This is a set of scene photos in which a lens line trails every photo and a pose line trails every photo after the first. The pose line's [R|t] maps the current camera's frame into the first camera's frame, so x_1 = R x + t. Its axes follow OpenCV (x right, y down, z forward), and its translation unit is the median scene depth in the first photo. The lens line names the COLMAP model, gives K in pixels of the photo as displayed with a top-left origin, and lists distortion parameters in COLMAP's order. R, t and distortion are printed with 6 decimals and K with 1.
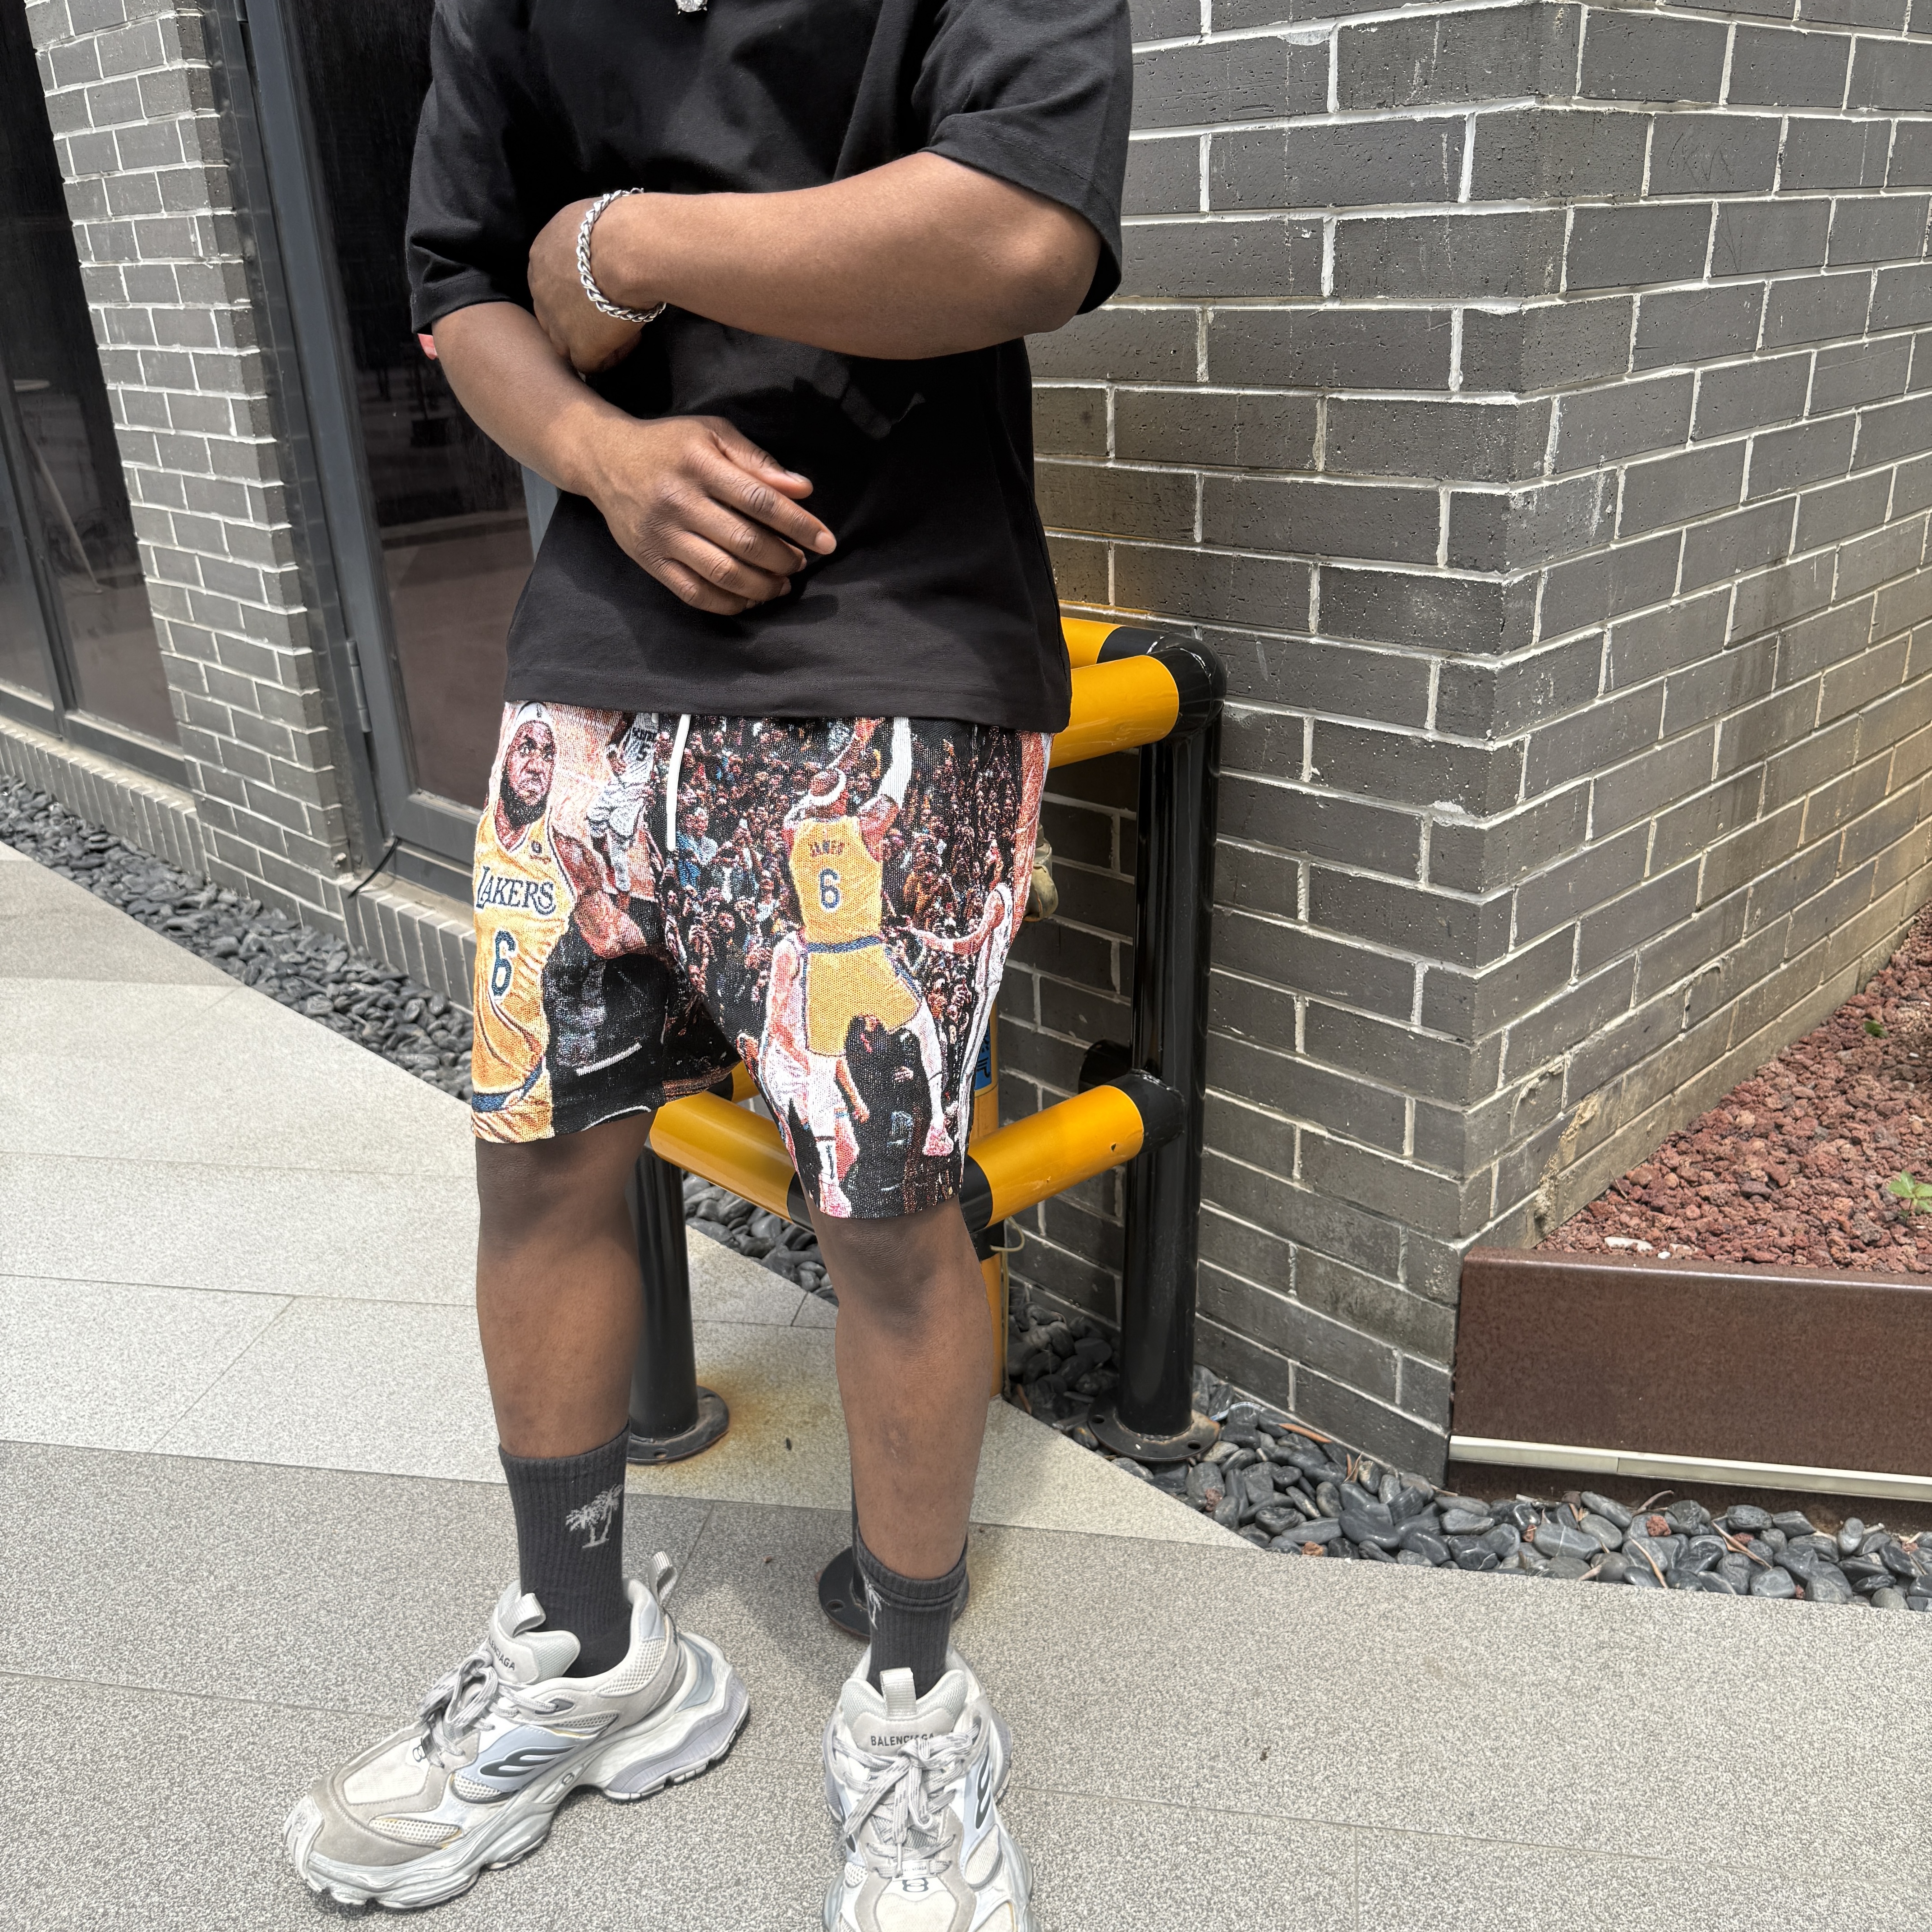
lens RADIAL K [[1803.2, 0, 969.6], [0, 1803.2, 968.4], [0, 0, 1]] dist [0.198280, -0.446440]
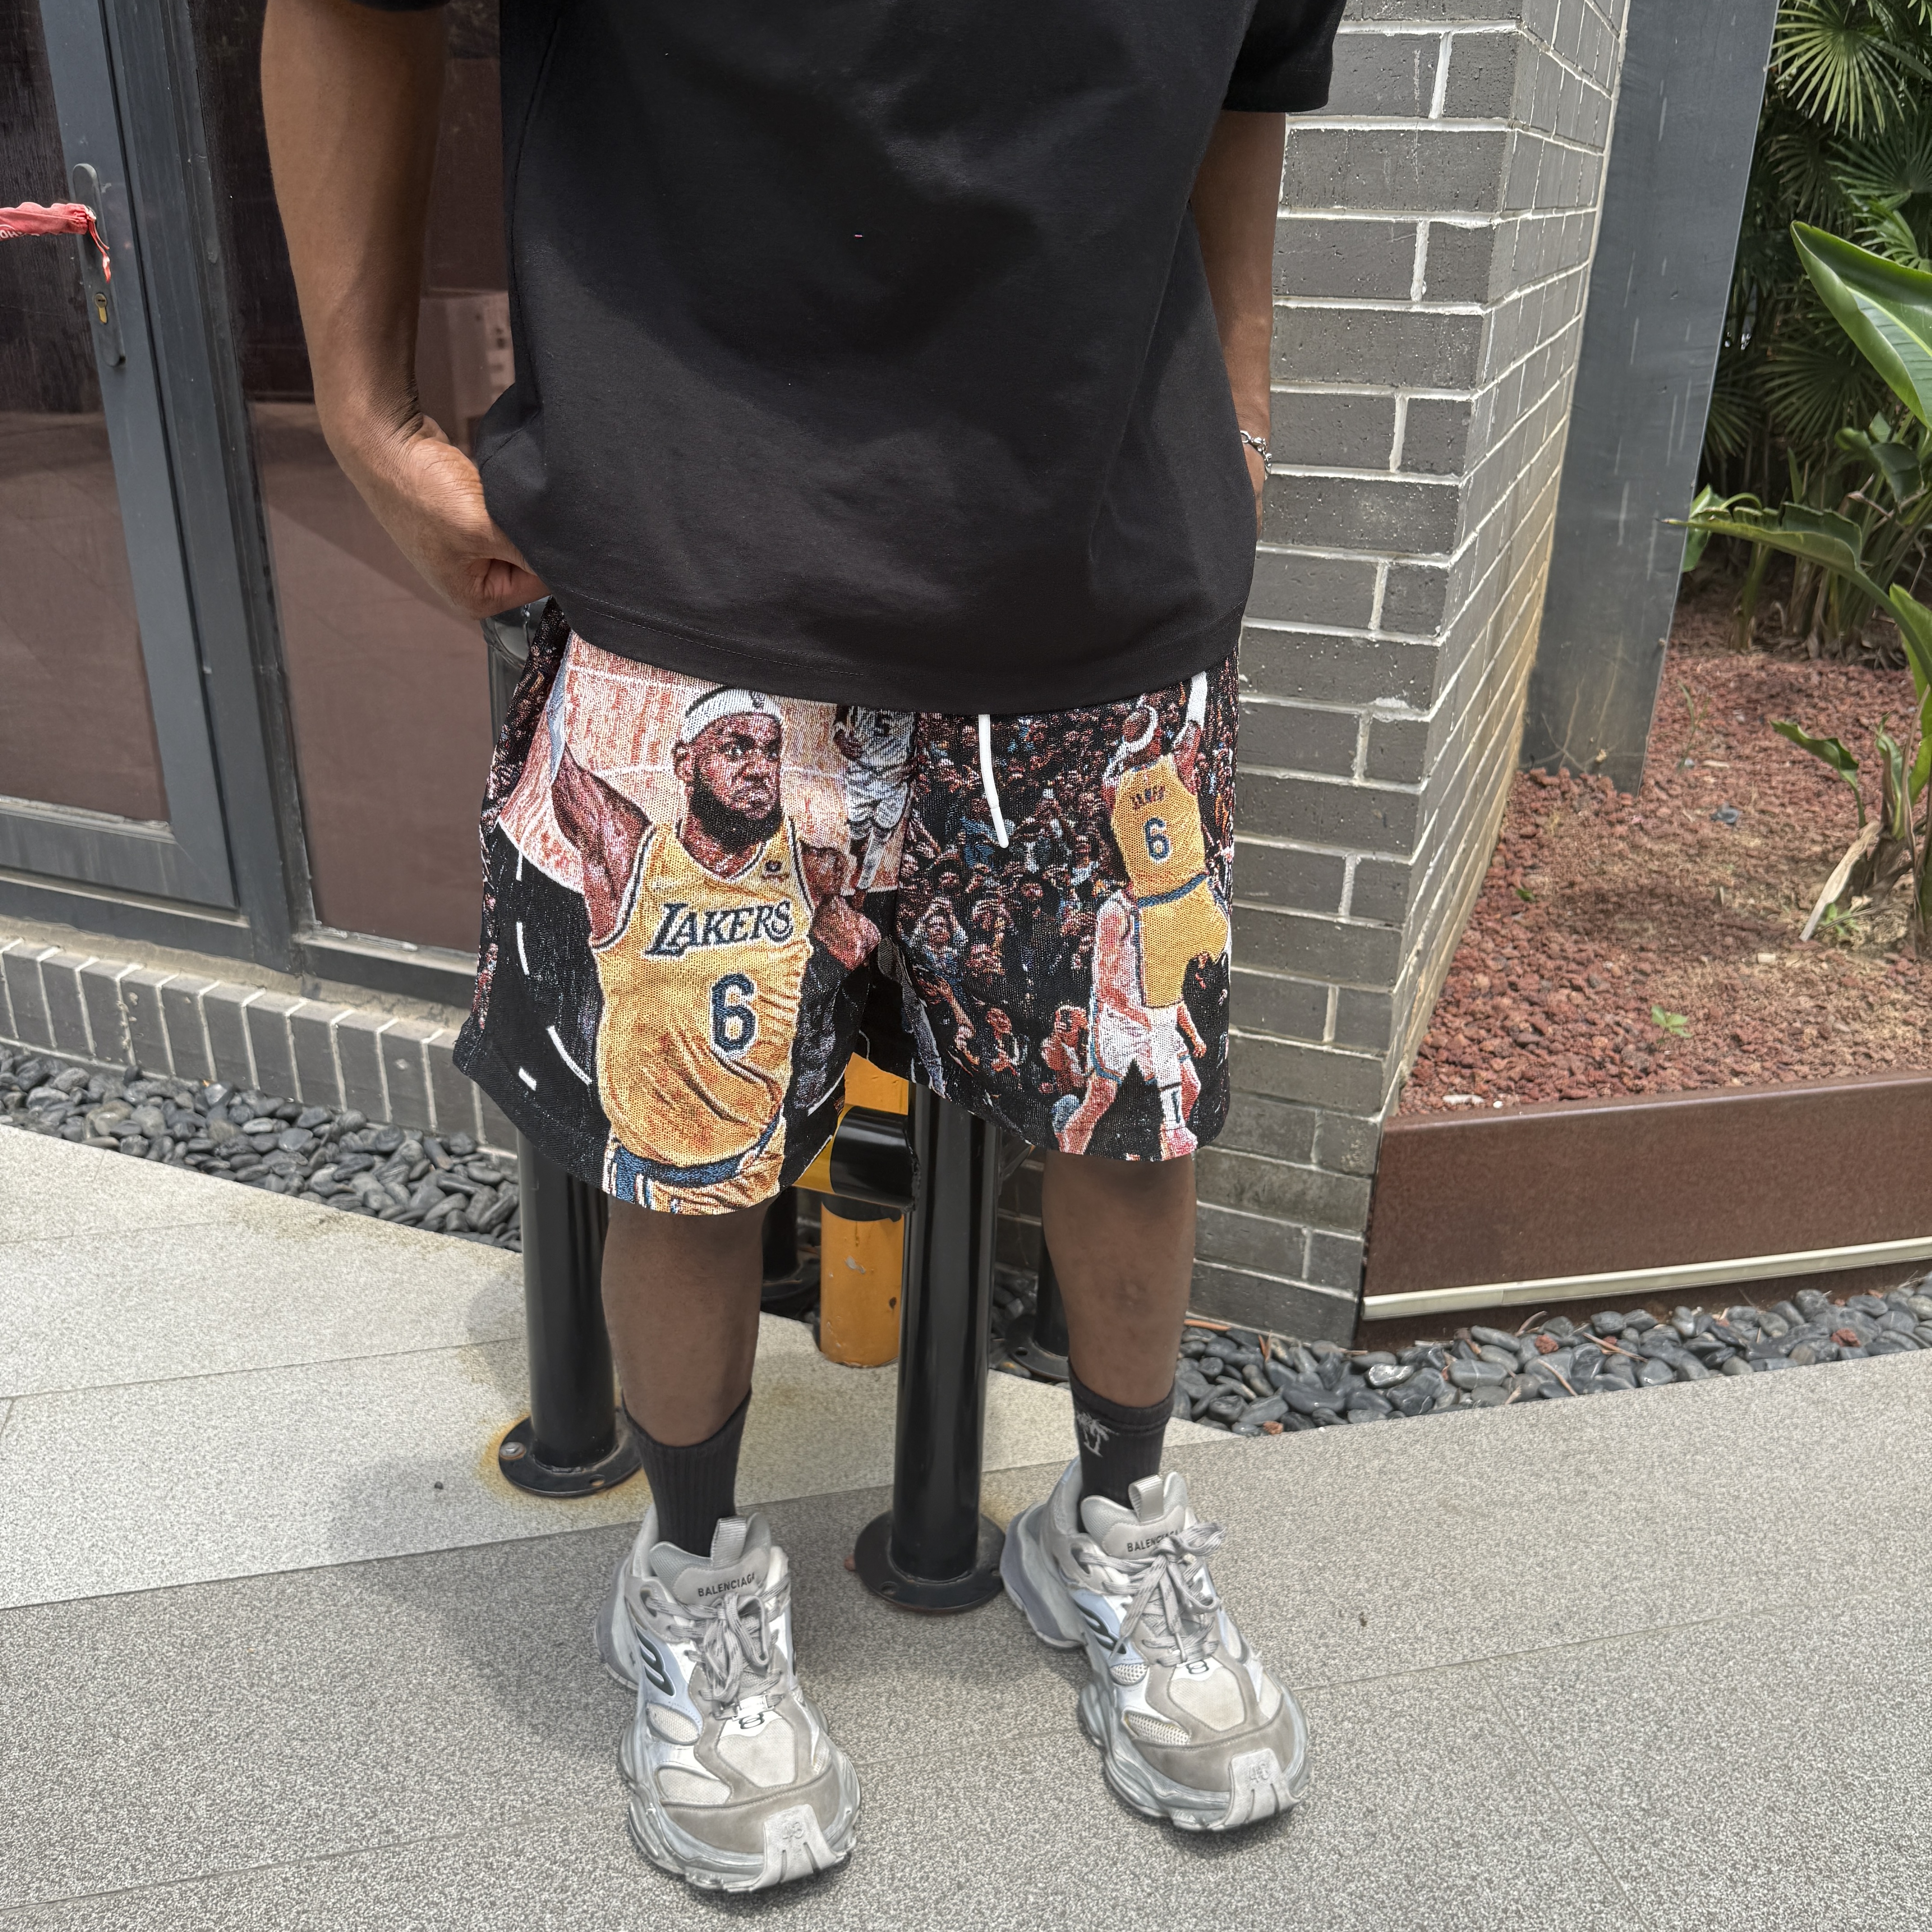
lens RADIAL K [[1810.2, 0, 970.2], [0, 1810.2, 967.6], [0, 0, 1]] dist [0.193254, -0.456247]
pose [[0.914493, -0.105438, 0.390622, -0.333485], [0.097378, 0.994425, 0.040445, -0.002415], [-0.392709, 0.001052, 0.919662, 0.105056]]
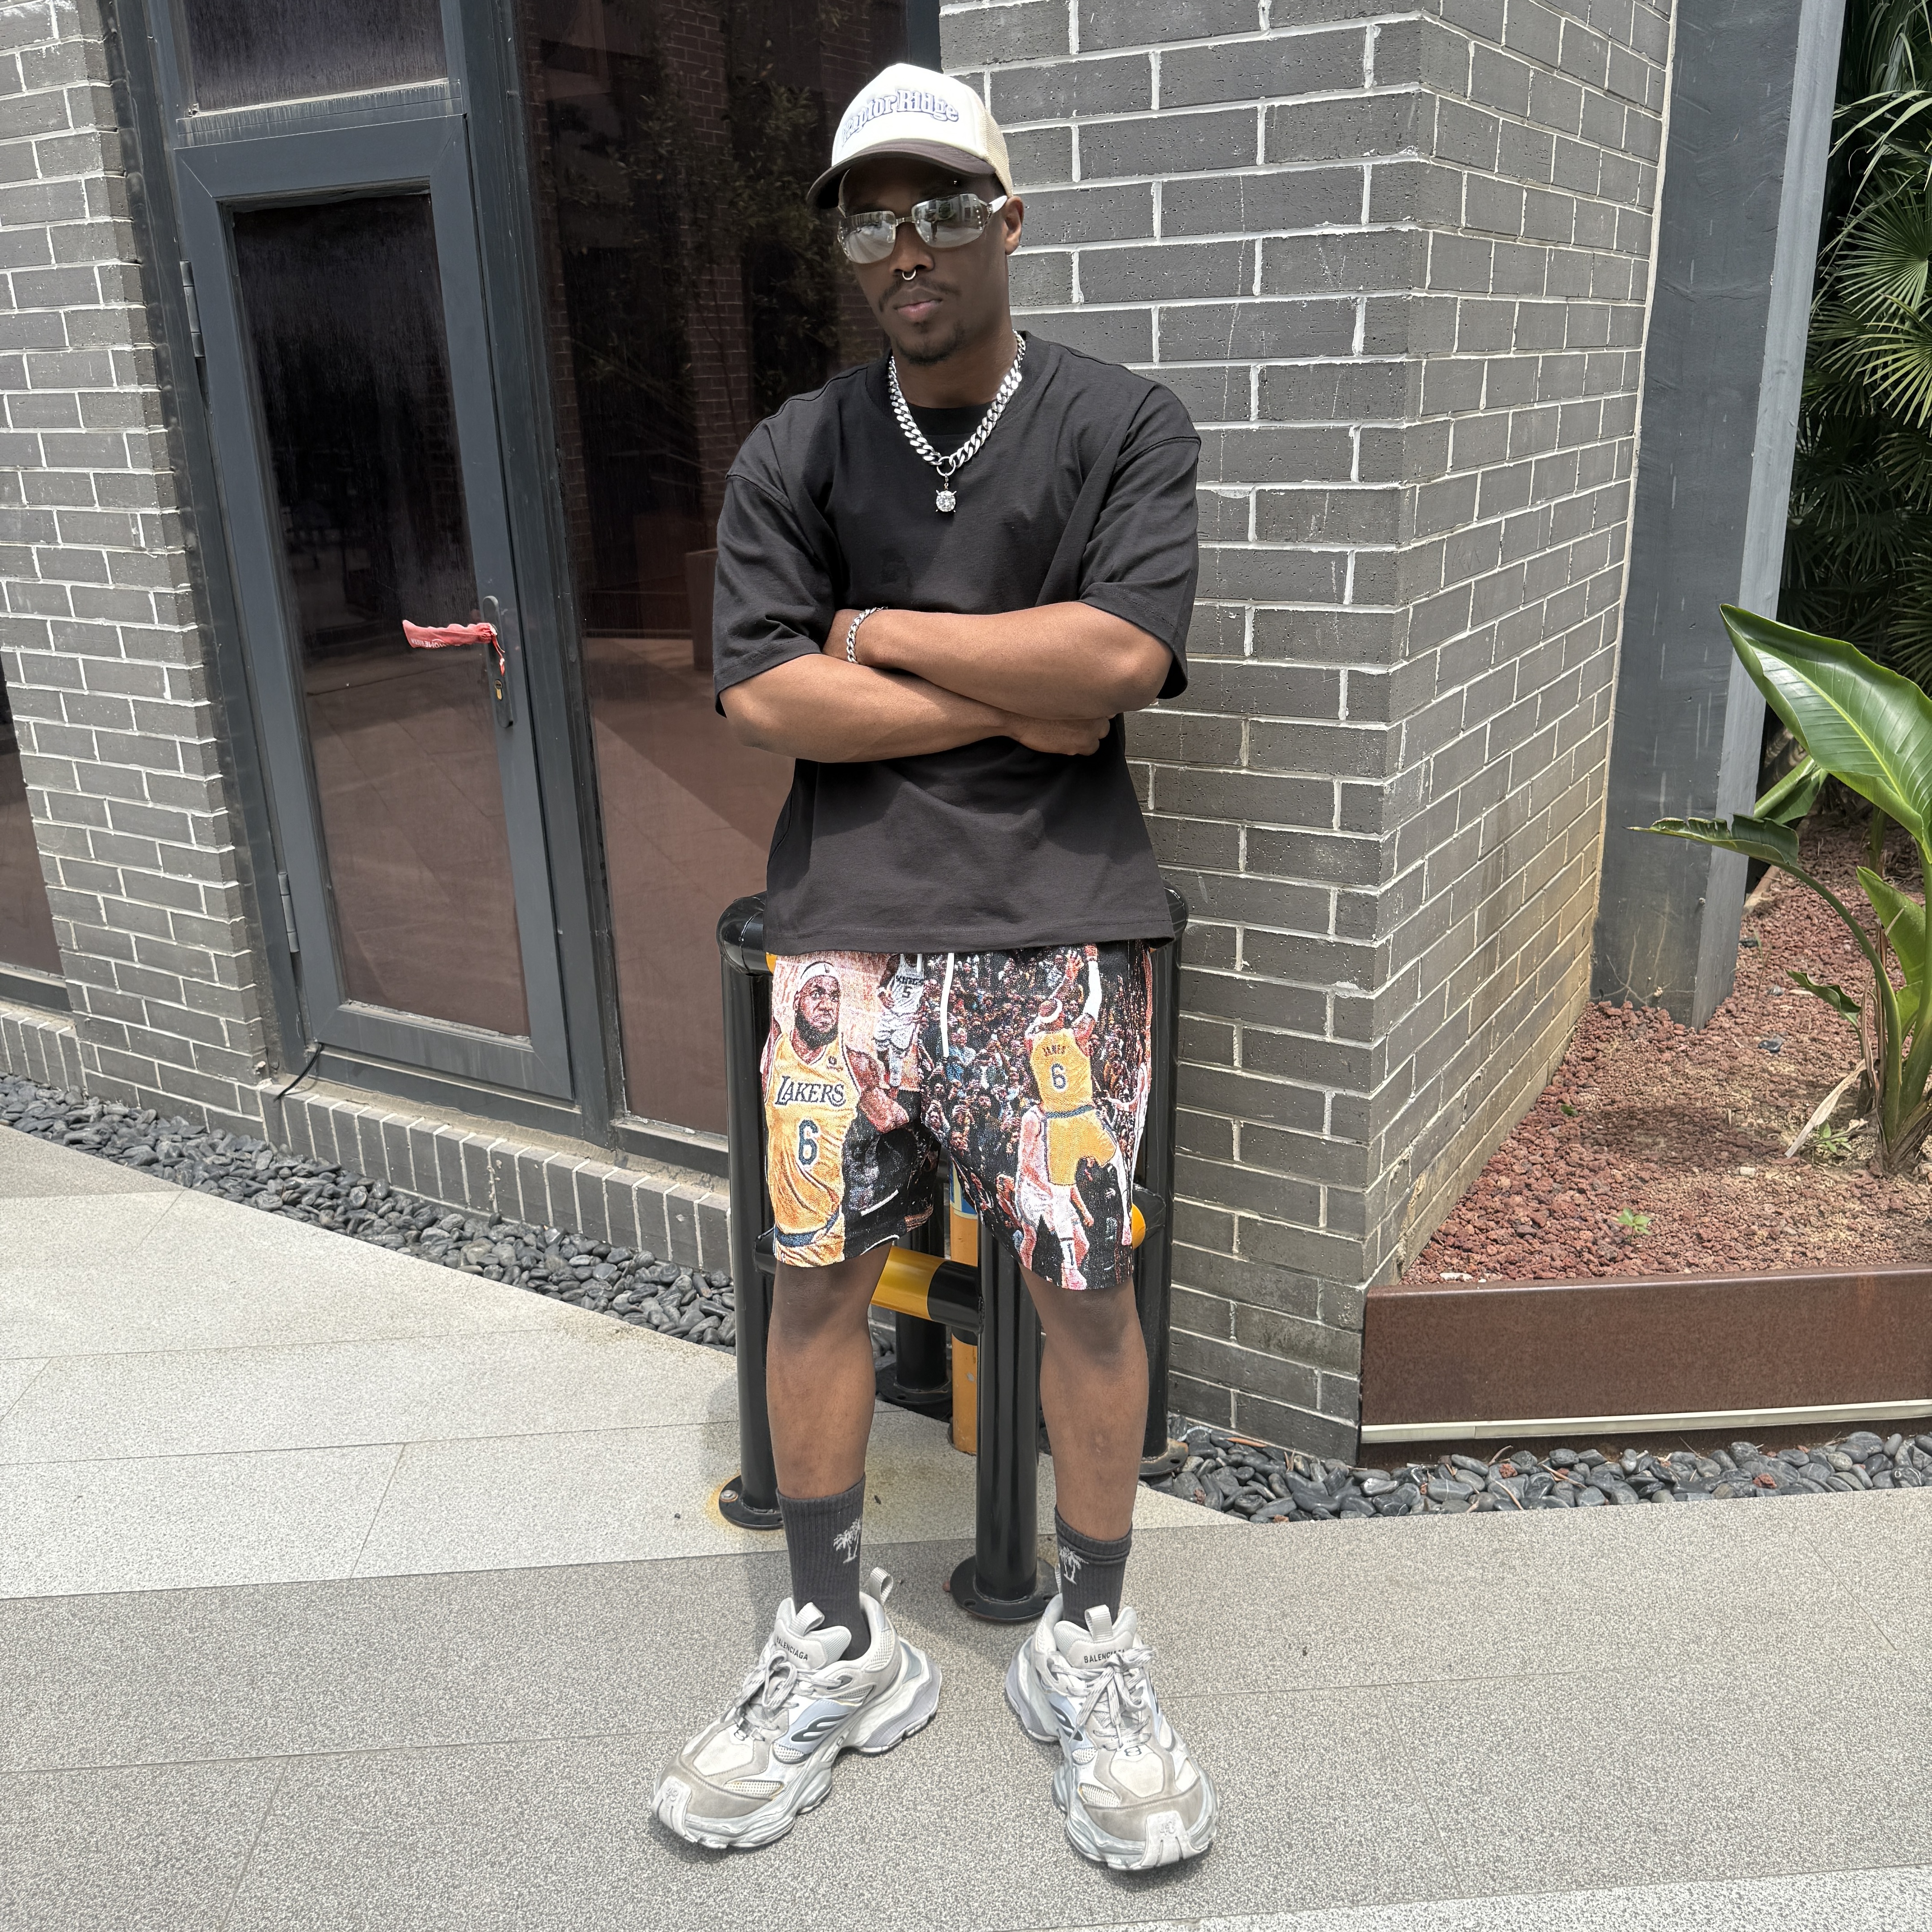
lens RADIAL K [[1803.2, 0, 969.6], [0, 1803.2, 968.4], [0, 0, 1]] dist [0.198280, -0.446440]
pose [[0.971034, -0.063161, 0.230442, -0.319400], [0.078950, 0.995075, -0.059943, -0.032370], [-0.225521, 0.076400, 0.971238, -0.310351]]
